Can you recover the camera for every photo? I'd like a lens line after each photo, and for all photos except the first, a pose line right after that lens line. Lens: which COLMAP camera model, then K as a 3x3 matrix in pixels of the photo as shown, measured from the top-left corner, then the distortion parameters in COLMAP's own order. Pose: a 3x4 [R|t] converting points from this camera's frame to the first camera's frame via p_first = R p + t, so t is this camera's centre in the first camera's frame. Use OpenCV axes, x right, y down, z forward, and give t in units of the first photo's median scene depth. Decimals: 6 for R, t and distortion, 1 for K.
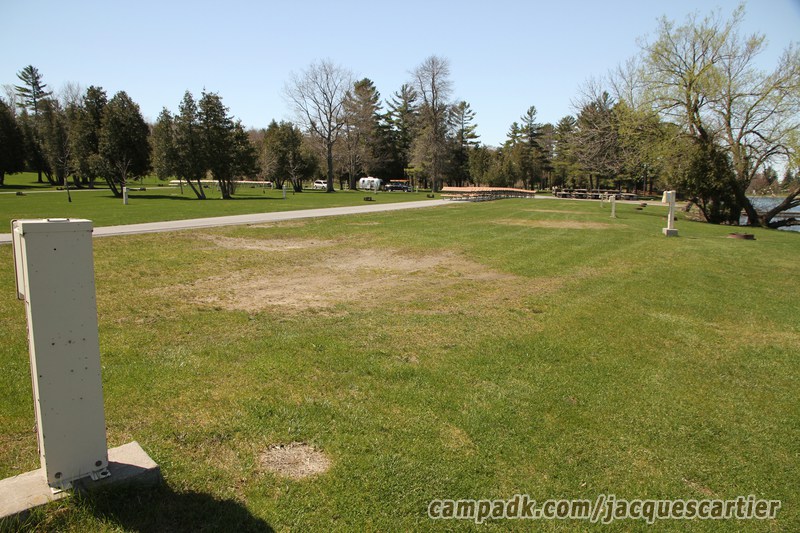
lens RADIAL K [[567.9, 0, 392.2], [0, 567.9, 271.4], [0, 0, 1]] dist [-0.103891, 0.099264]
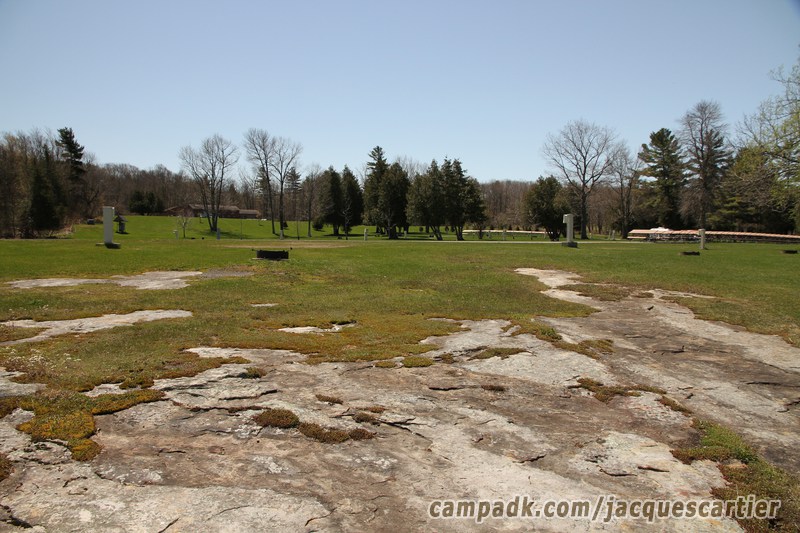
lens RADIAL K [[567.9, 0, 392.2], [0, 567.9, 271.4], [0, 0, 1]] dist [-0.103891, 0.099264]
pose [[0.808195, 0.031086, -0.588094, 0.211137], [-0.087568, 0.993848, -0.067807, 0.022167], [0.582368, 0.106300, 0.805945, -0.059614]]
